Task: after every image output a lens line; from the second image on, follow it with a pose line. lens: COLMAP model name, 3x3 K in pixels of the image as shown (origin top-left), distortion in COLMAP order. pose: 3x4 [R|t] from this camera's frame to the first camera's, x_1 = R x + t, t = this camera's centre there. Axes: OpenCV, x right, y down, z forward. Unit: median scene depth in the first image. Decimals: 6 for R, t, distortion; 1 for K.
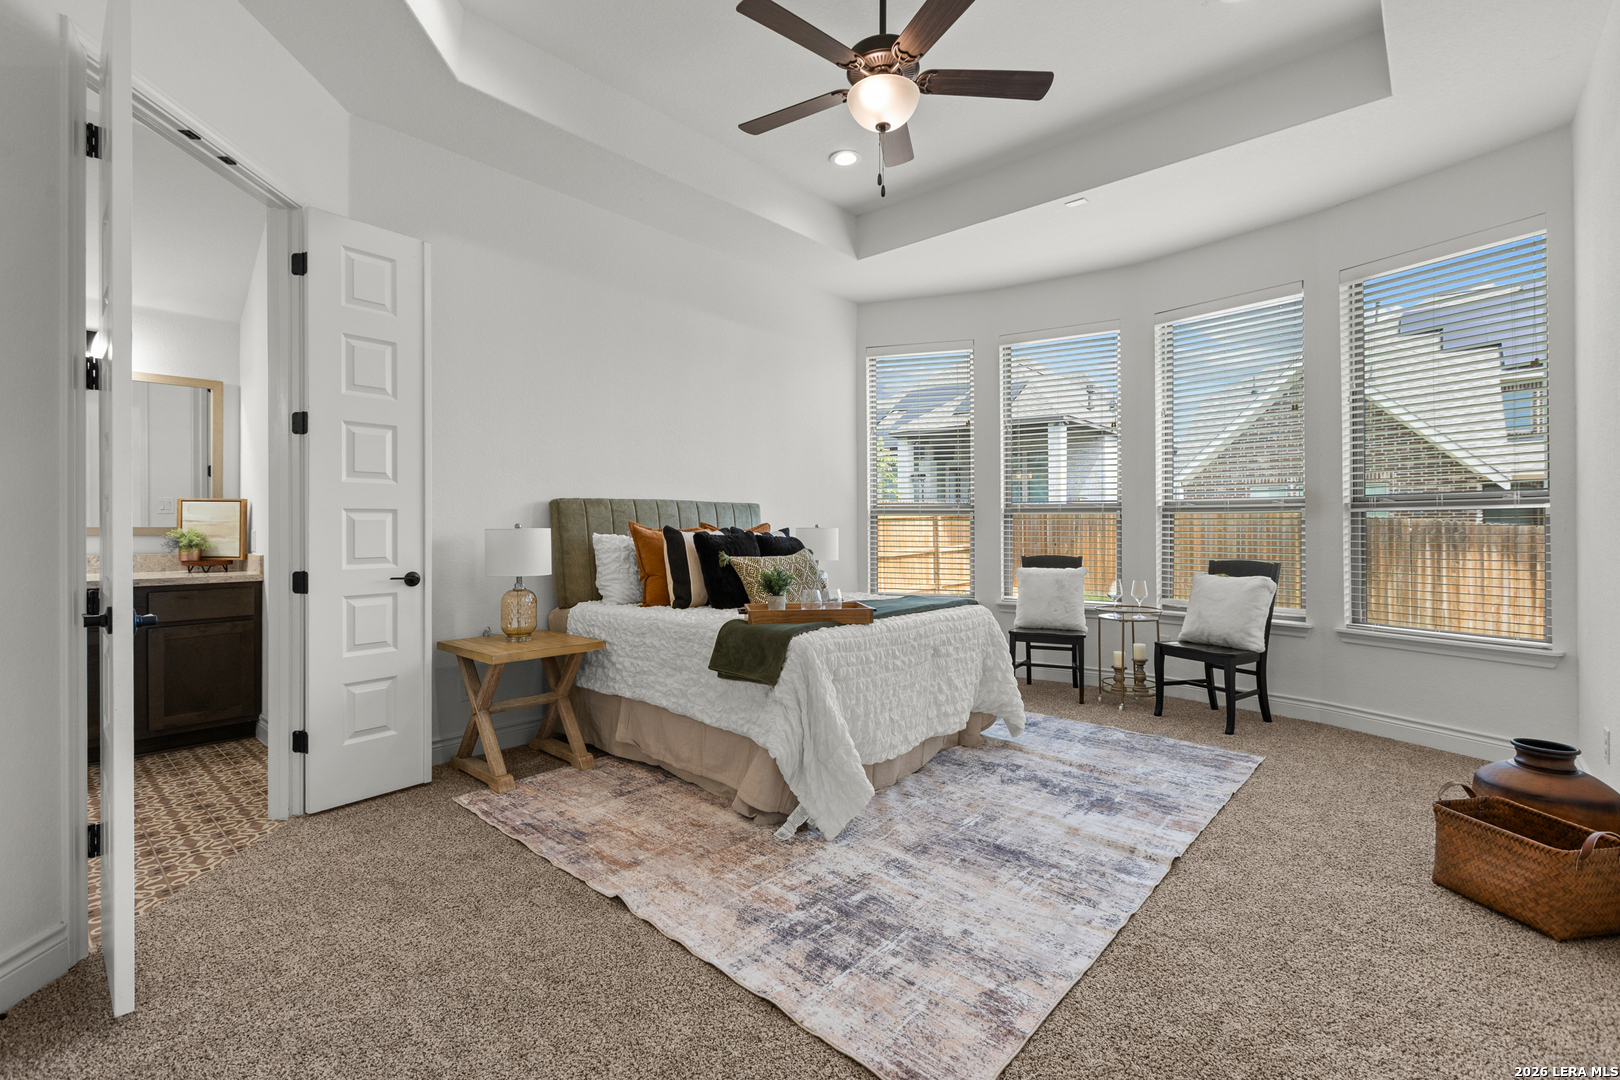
lens RADIAL K [[726.0, 0, 805.2], [0, 726.0, 526.7], [0, 0, 1]] dist [-0.000400, -0.000330]
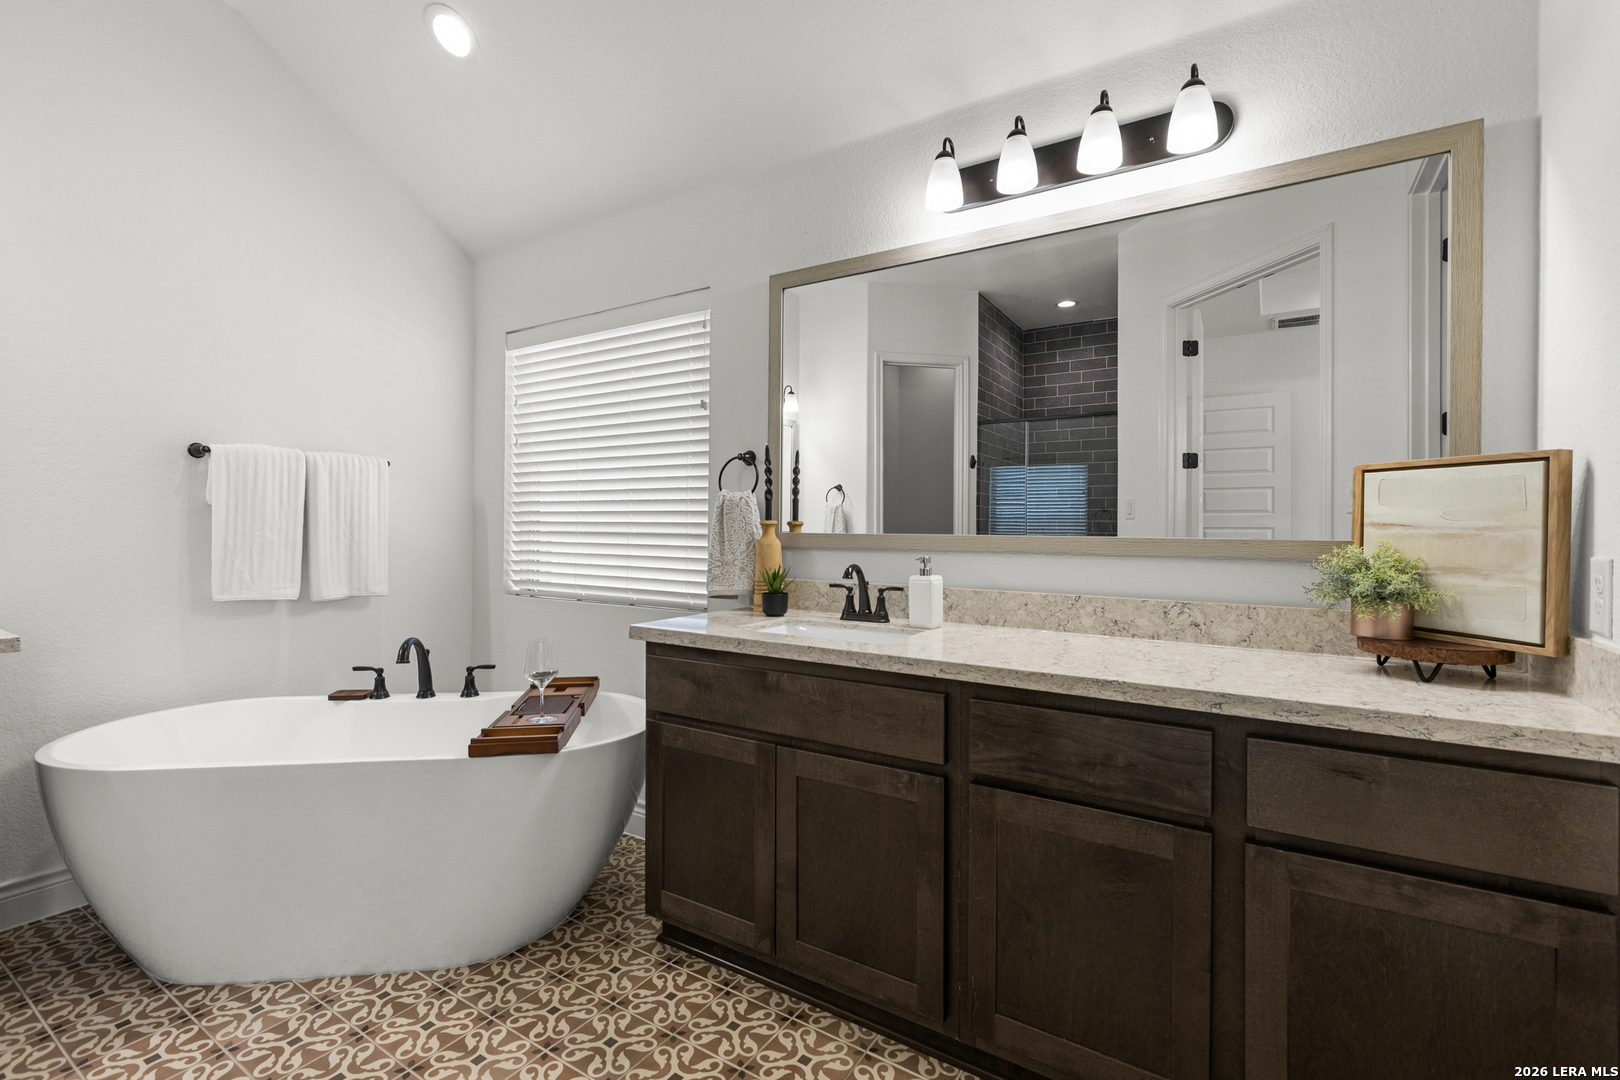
lens RADIAL K [[726.0, 0, 805.2], [0, 726.0, 526.7], [0, 0, 1]] dist [-0.000400, -0.000330]
pose [[0.156769, 0.000239, -0.987635, -0.538824], [-0.005976, 0.999982, -0.000706, -0.004471], [0.987617, 0.006012, 0.156767, 0.662121]]
